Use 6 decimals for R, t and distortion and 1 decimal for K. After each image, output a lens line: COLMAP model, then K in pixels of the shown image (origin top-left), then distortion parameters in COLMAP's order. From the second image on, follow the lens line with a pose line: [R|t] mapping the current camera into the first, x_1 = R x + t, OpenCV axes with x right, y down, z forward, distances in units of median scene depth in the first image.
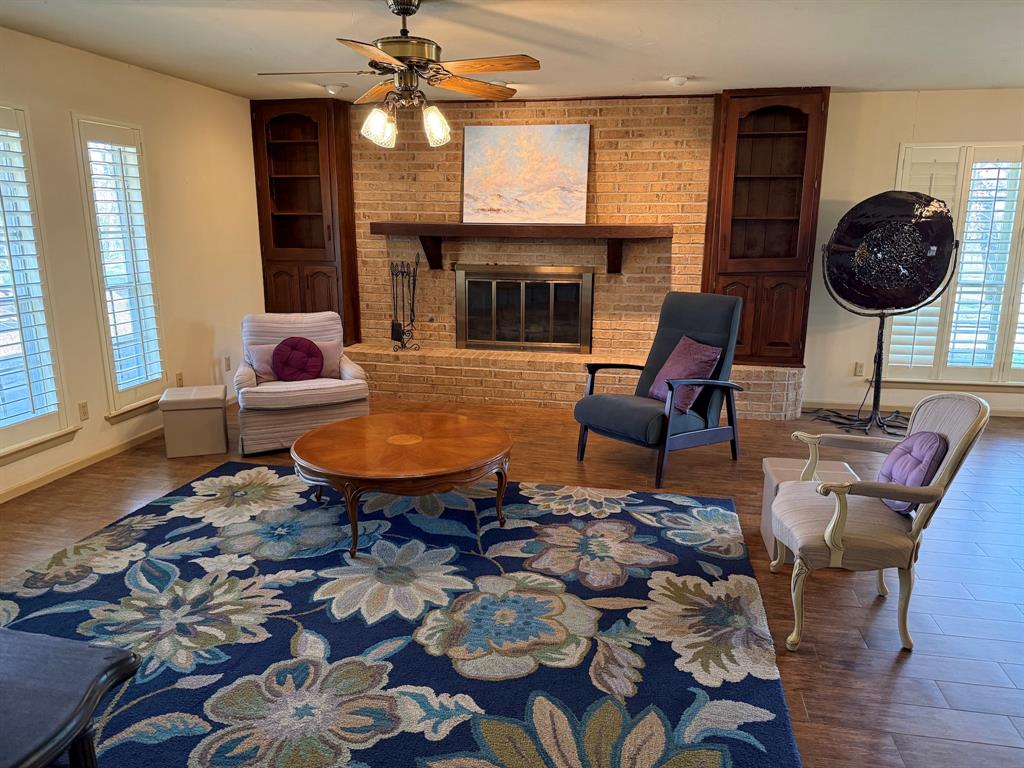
lens RADIAL K [[717.3, 0, 512.0], [0, 717.3, 385.9], [0, 0, 1]] dist [0.032359, -0.022172]
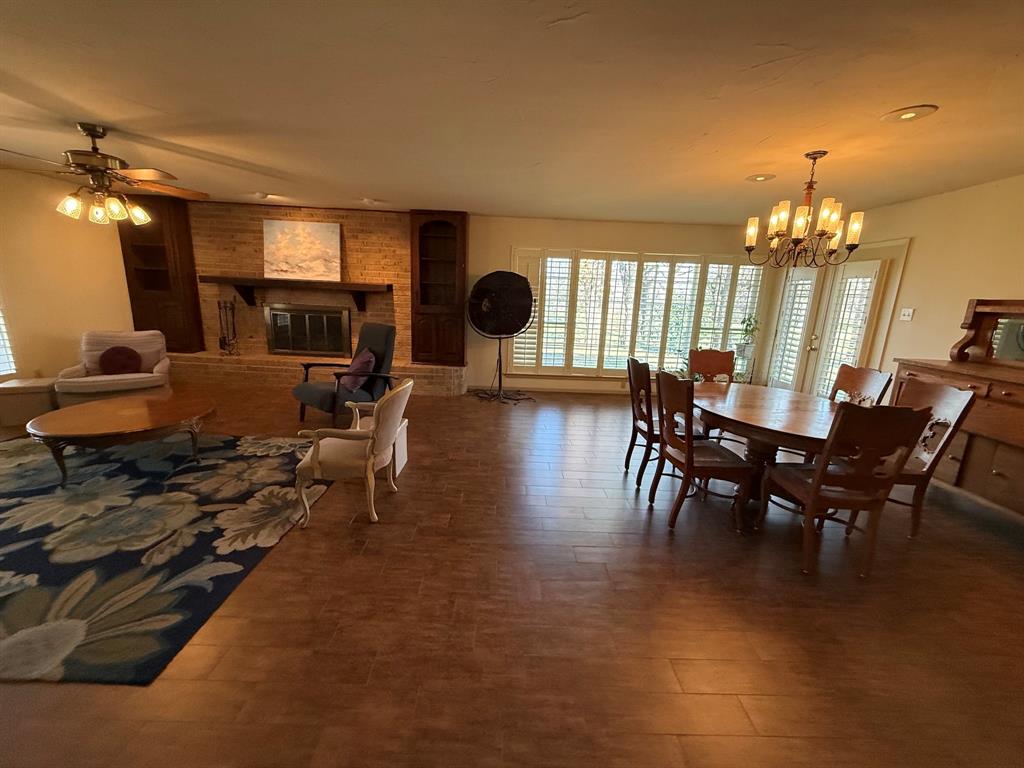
lens RADIAL K [[409.7, 0, 510.4], [0, 409.7, 375.5], [0, 0, 1]] dist [-0.013260, -0.000474]
pose [[0.975363, -0.004244, 0.220567, 0.322003], [0.006422, 0.999937, -0.009159, 0.007879], [-0.220514, 0.010350, 0.975329, -0.027603]]
